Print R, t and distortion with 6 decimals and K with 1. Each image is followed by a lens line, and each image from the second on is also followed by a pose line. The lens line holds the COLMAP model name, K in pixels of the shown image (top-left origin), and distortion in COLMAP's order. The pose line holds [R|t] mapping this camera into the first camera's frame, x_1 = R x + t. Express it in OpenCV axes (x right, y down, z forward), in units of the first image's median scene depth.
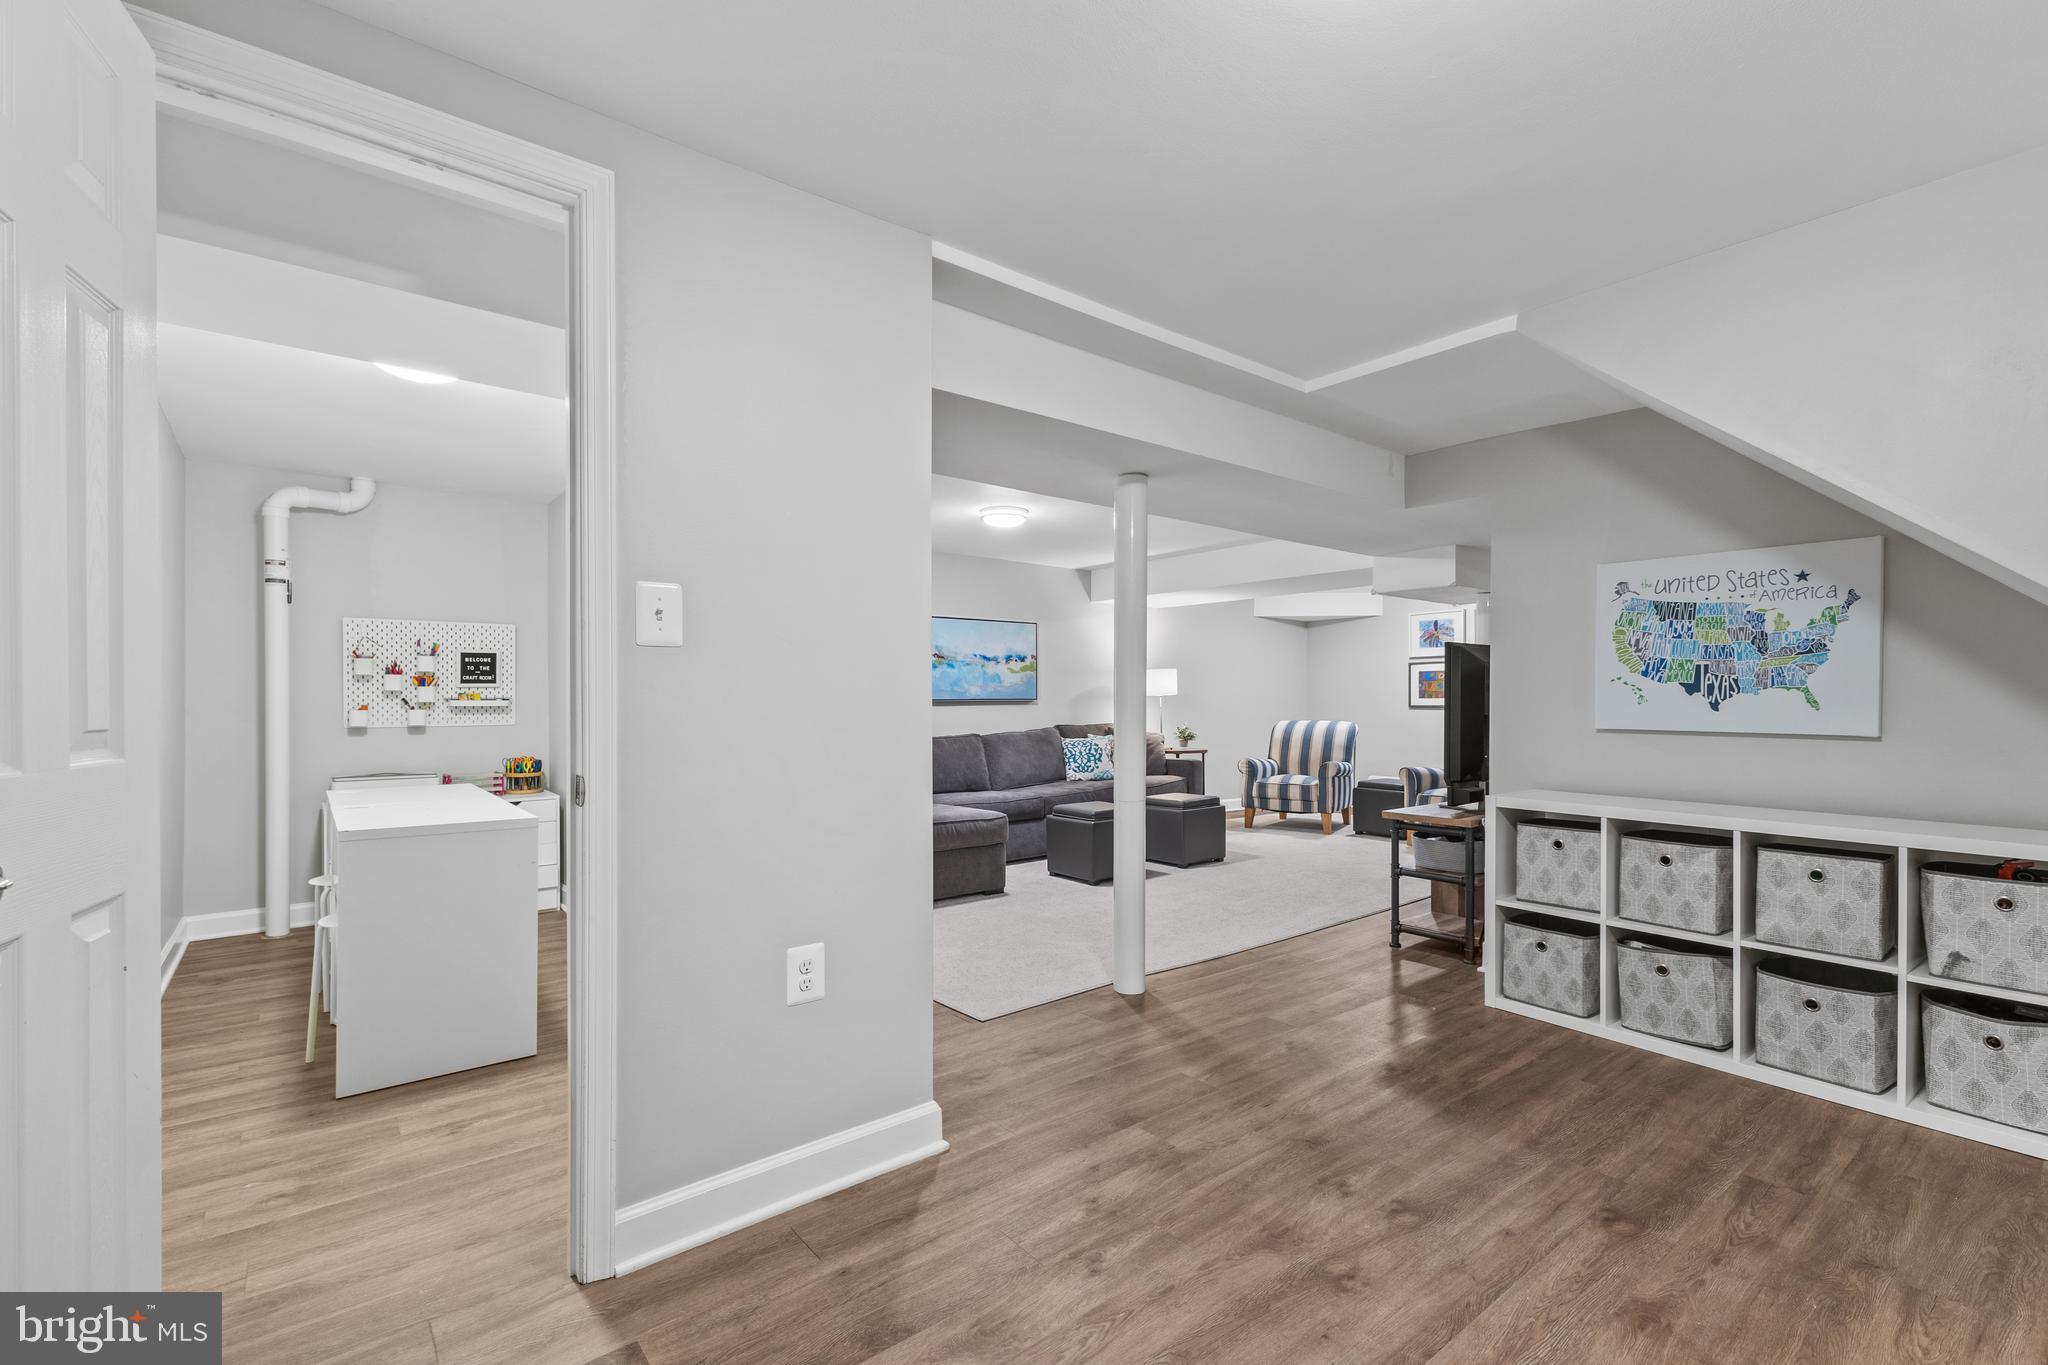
lens RADIAL K [[893.7, 0, 1033.9], [0, 893.7, 690.7], [0, 0, 1]] dist [0.007368, -0.000017]
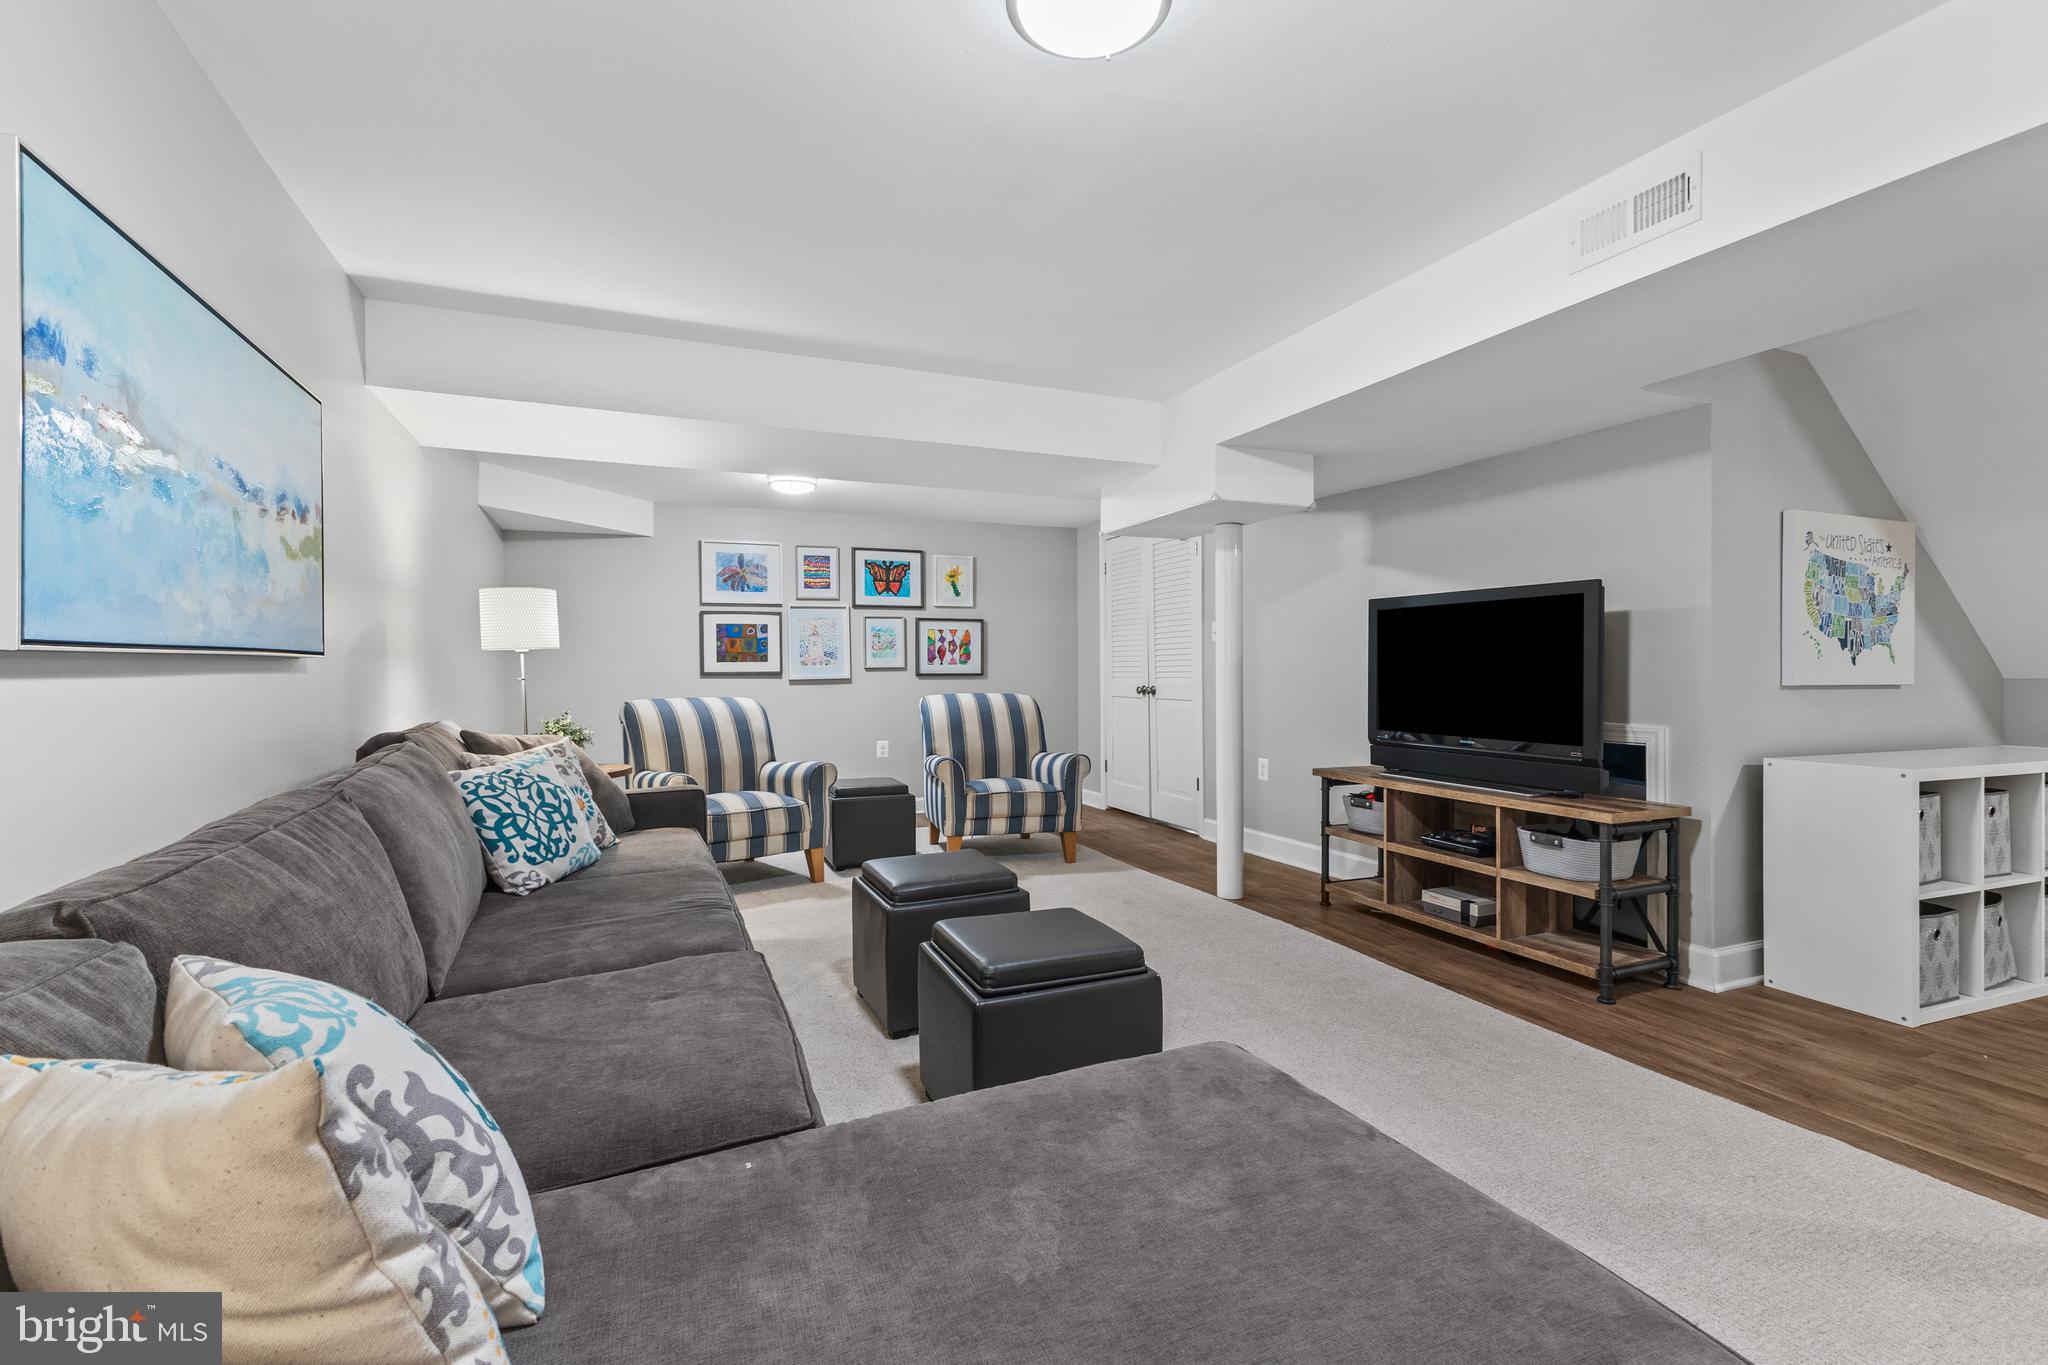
lens RADIAL K [[893.7, 0, 1021.0], [0, 893.7, 675.0], [0, 0, 1]] dist [0.007368, -0.000017]
pose [[0.276140, -0.008298, 0.961082, -0.446321], [-0.006248, 0.999926, 0.010429, 0.024379], [-0.961097, -0.008885, 0.276068, 1.374212]]
